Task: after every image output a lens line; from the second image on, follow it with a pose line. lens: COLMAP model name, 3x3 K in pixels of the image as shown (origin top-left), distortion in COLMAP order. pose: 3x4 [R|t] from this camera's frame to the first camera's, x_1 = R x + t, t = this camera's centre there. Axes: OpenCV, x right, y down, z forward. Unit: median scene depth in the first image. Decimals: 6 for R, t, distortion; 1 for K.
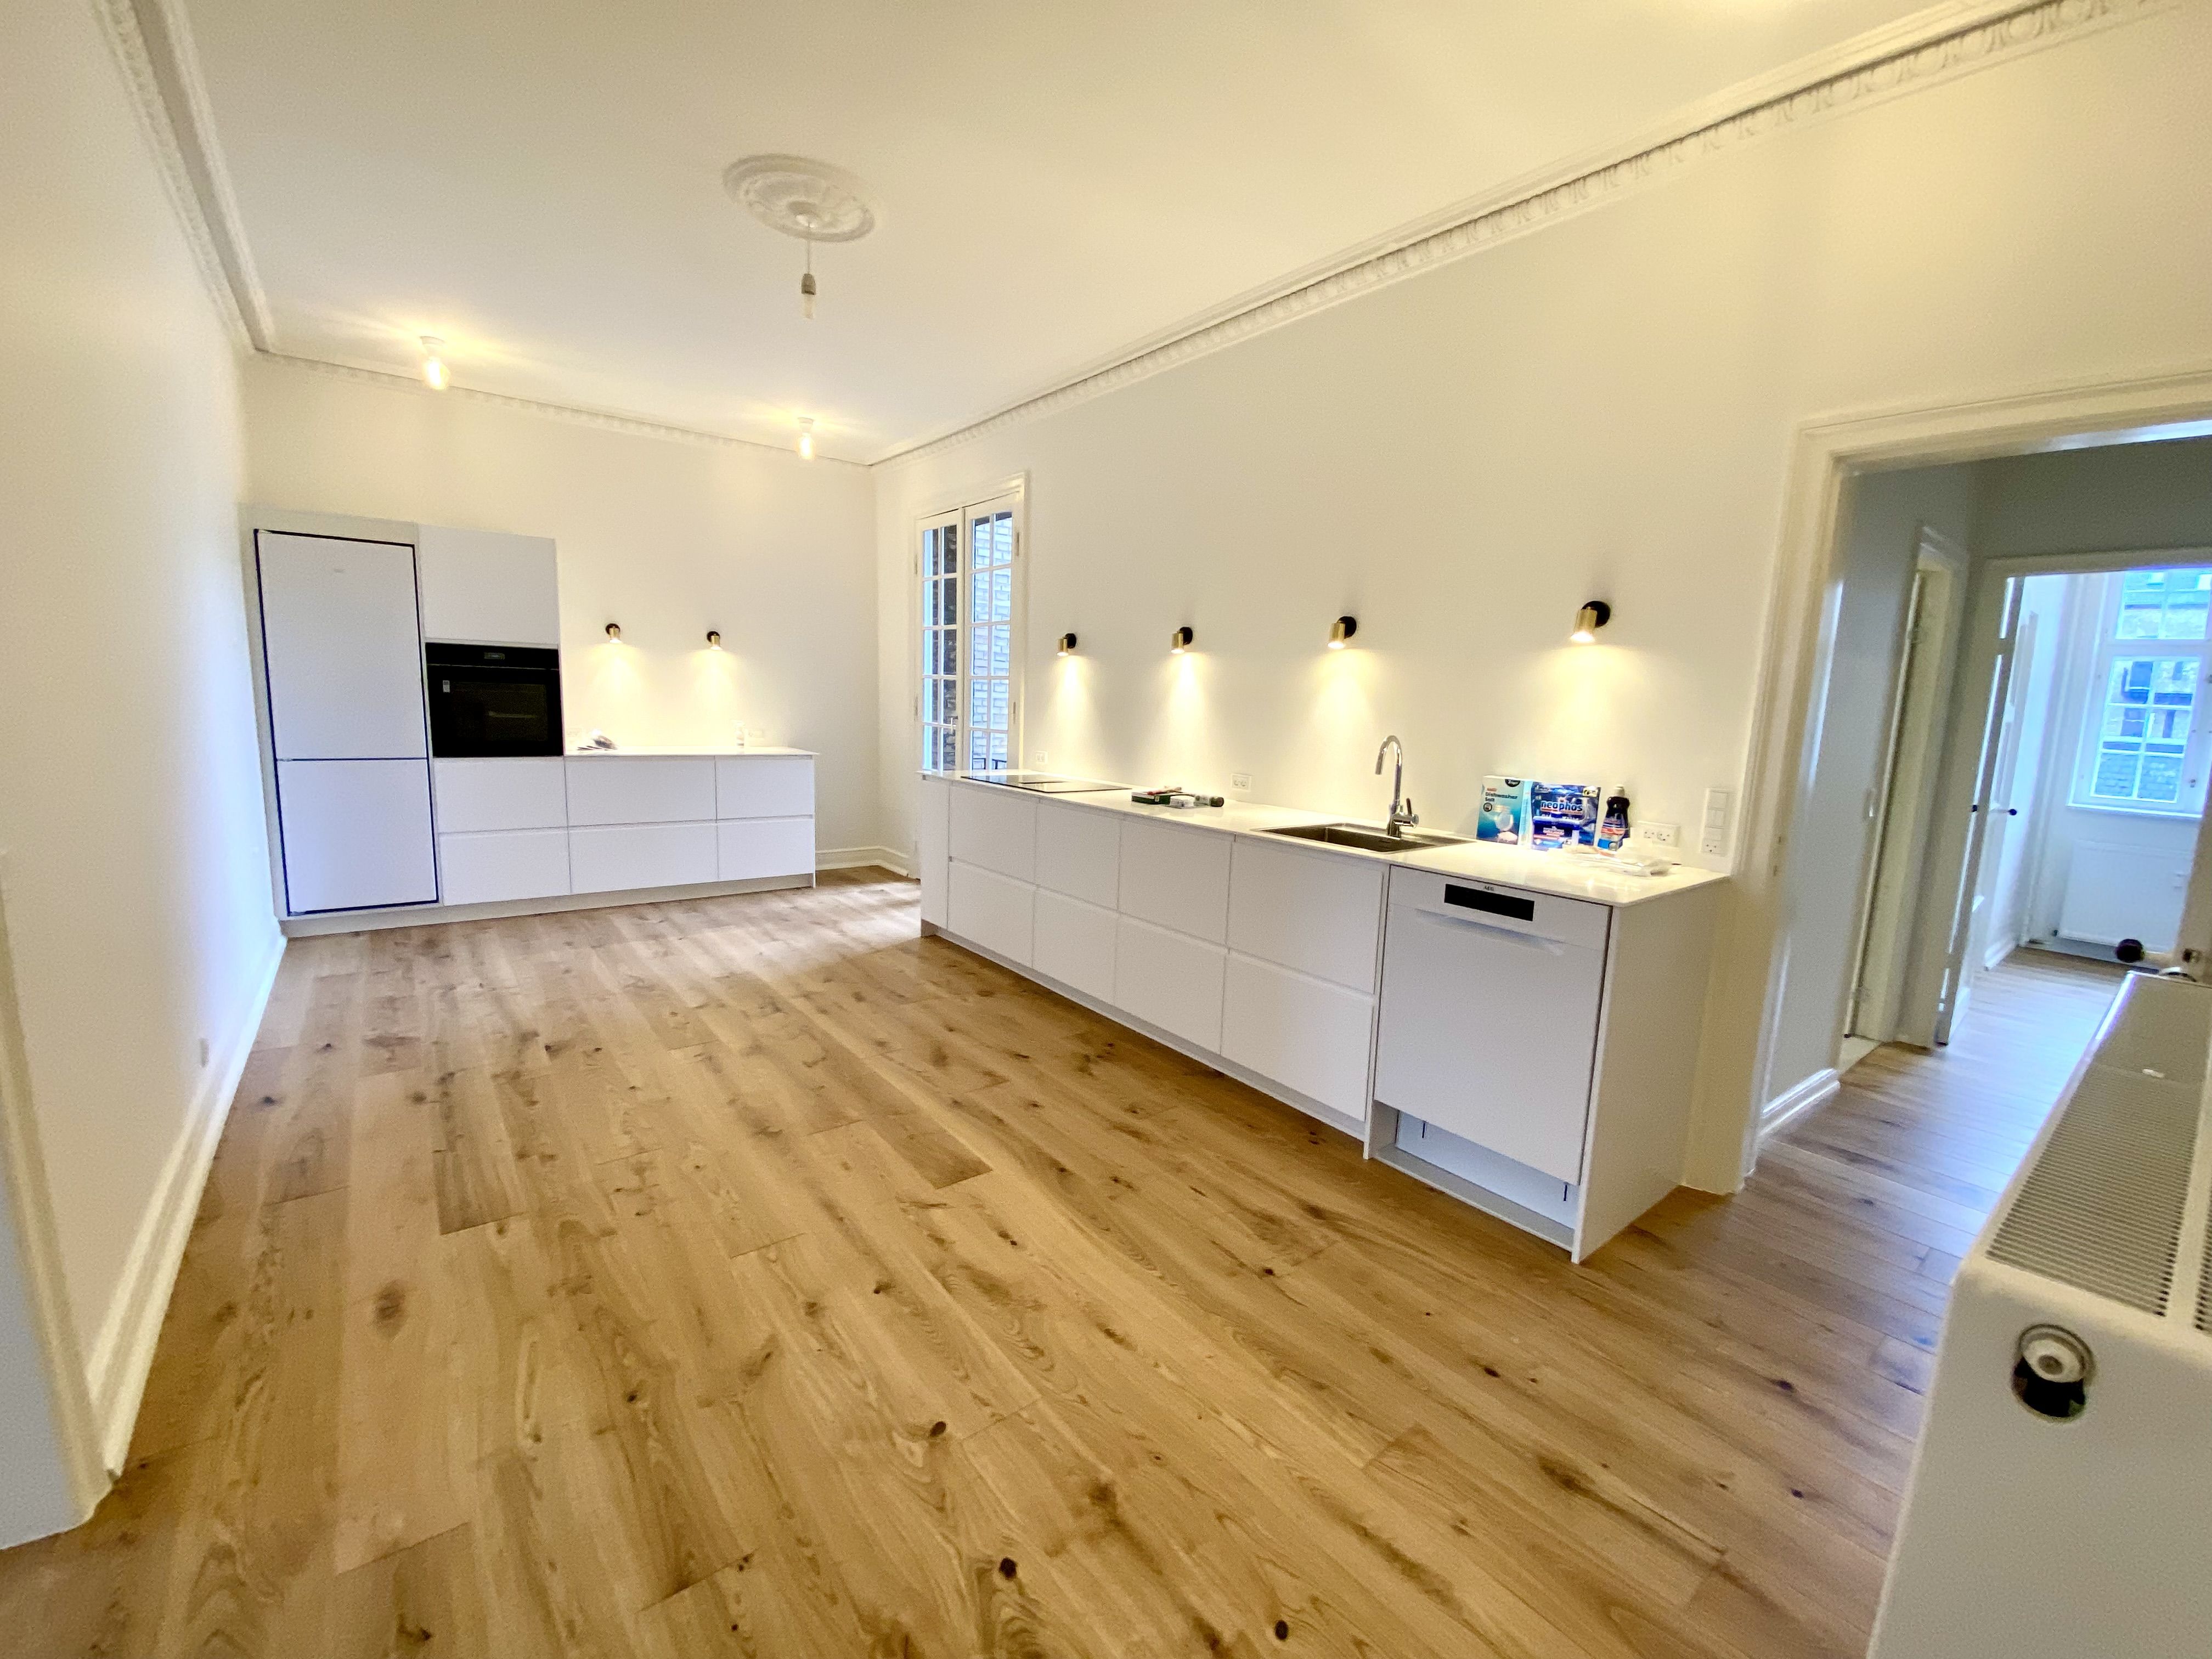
lens RADIAL K [[880.0, 0, 1111.8], [0, 880.0, 795.7], [0, 0, 1]] dist [0.001092, -0.013001]
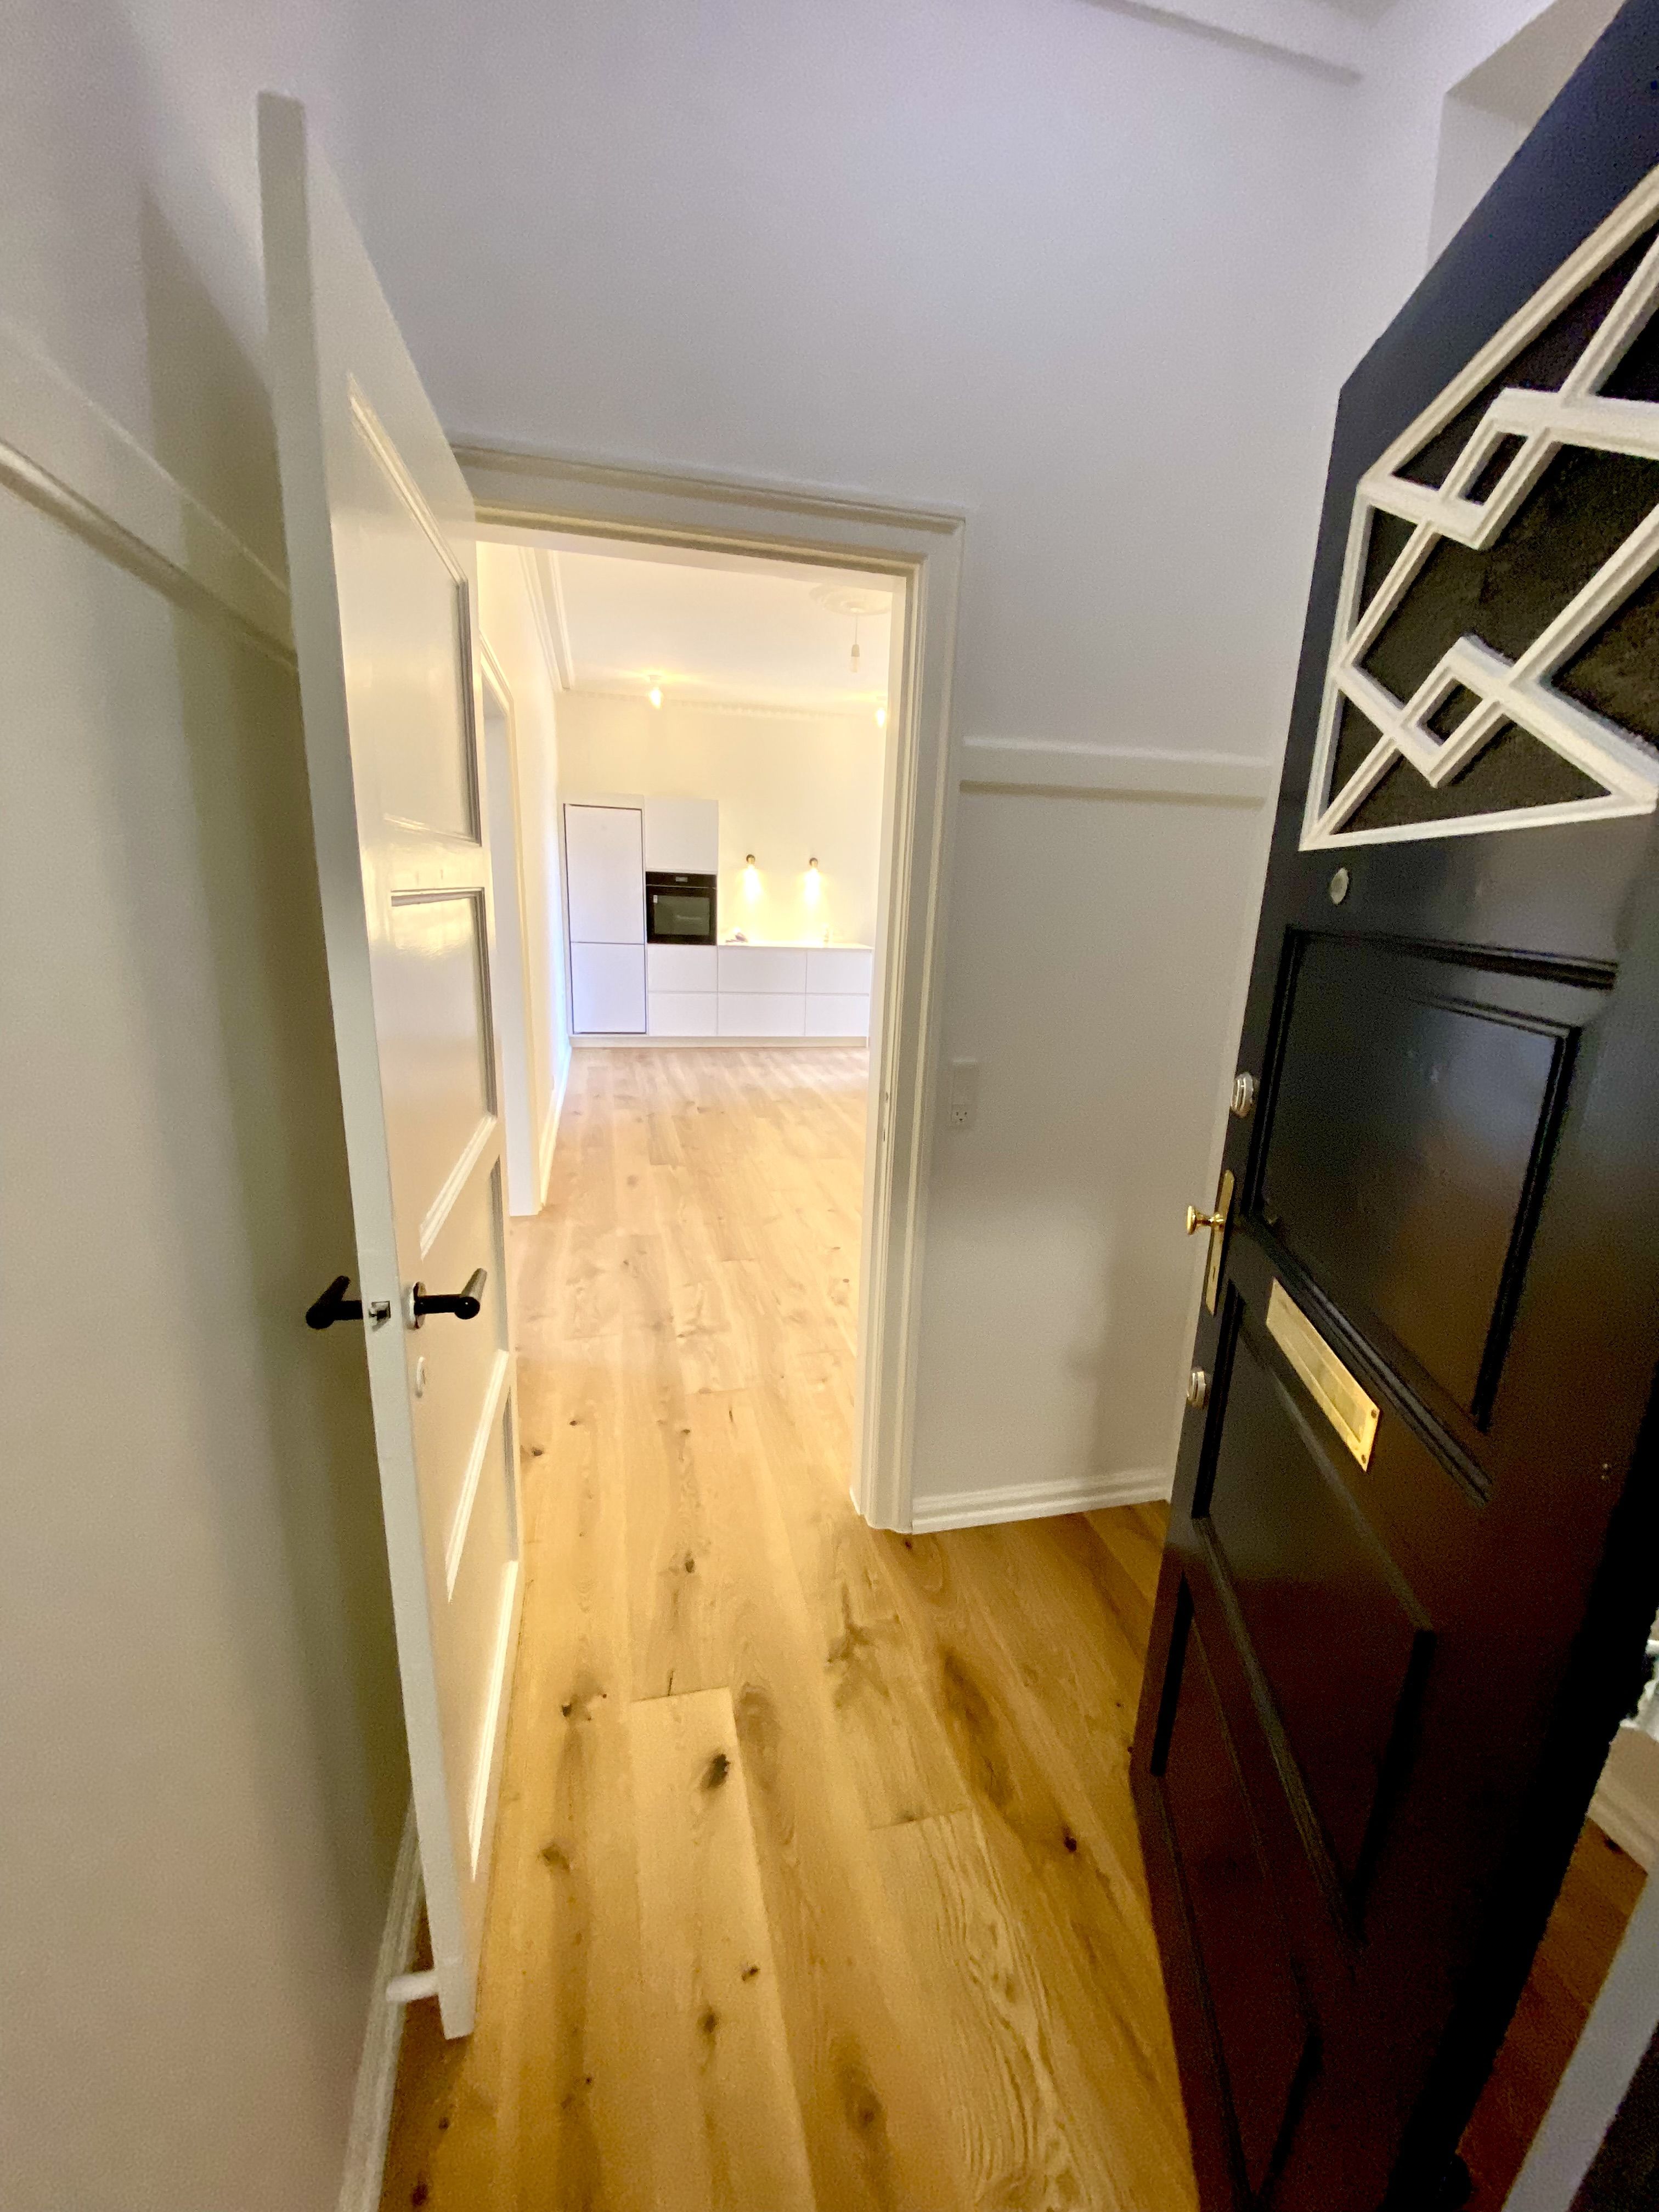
lens RADIAL K [[880.0, 0, 829.5], [0, 880.0, 1106.0], [0, 0, 1]] dist [0.001092, -0.013001]
pose [[0.903320, 0.107450, -0.415293, 0.276183], [-0.060031, 0.990259, 0.125635, 0.034173], [0.424747, -0.088558, 0.900970, -0.404558]]
